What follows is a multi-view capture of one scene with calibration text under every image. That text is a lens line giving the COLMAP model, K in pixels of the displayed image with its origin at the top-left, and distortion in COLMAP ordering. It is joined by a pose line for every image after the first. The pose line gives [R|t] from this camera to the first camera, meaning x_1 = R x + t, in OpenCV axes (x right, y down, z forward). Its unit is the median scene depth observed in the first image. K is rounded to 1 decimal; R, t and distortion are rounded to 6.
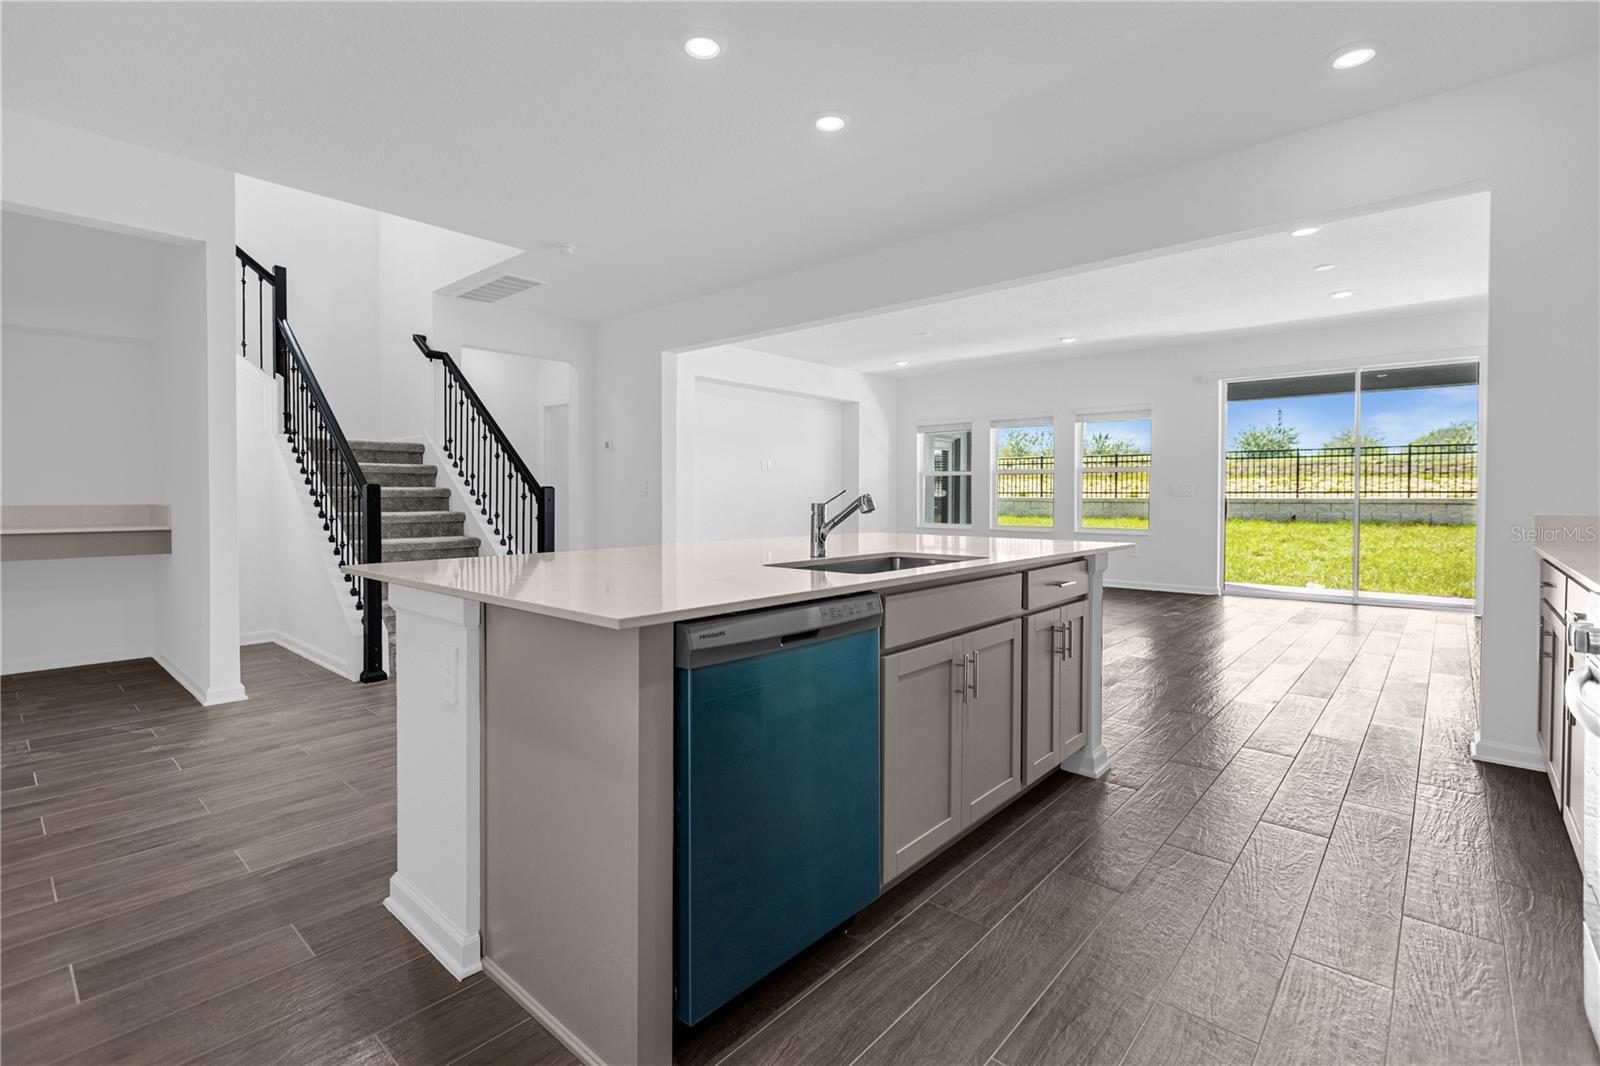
lens RADIAL K [[735.5, 0, 803.9], [0, 735.5, 533.6], [0, 0, 1]] dist [0.006014, -0.000245]
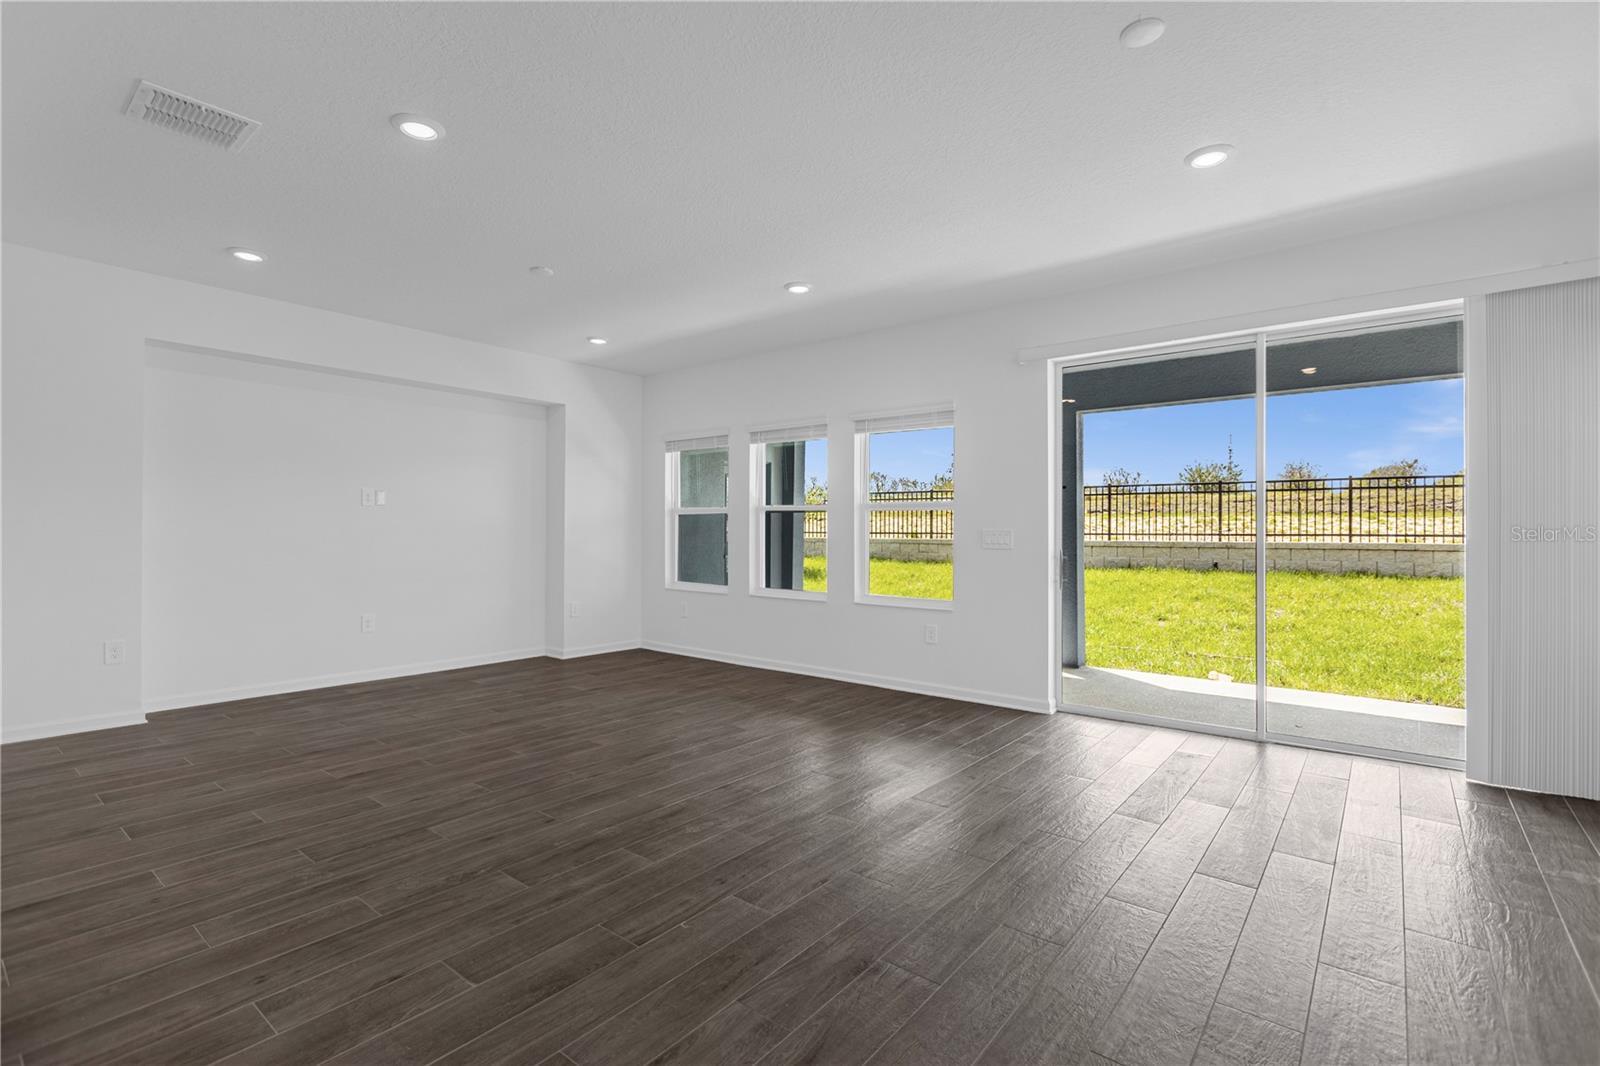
lens RADIAL K [[735.5, 0, 810.5], [0, 735.5, 550.0], [0, 0, 1]] dist [0.006014, -0.000245]
pose [[0.998629, 0.001082, 0.052330, 0.184108], [0.000270, 0.999667, -0.025817, -0.019104], [-0.052341, 0.025796, 0.998296, 0.221698]]
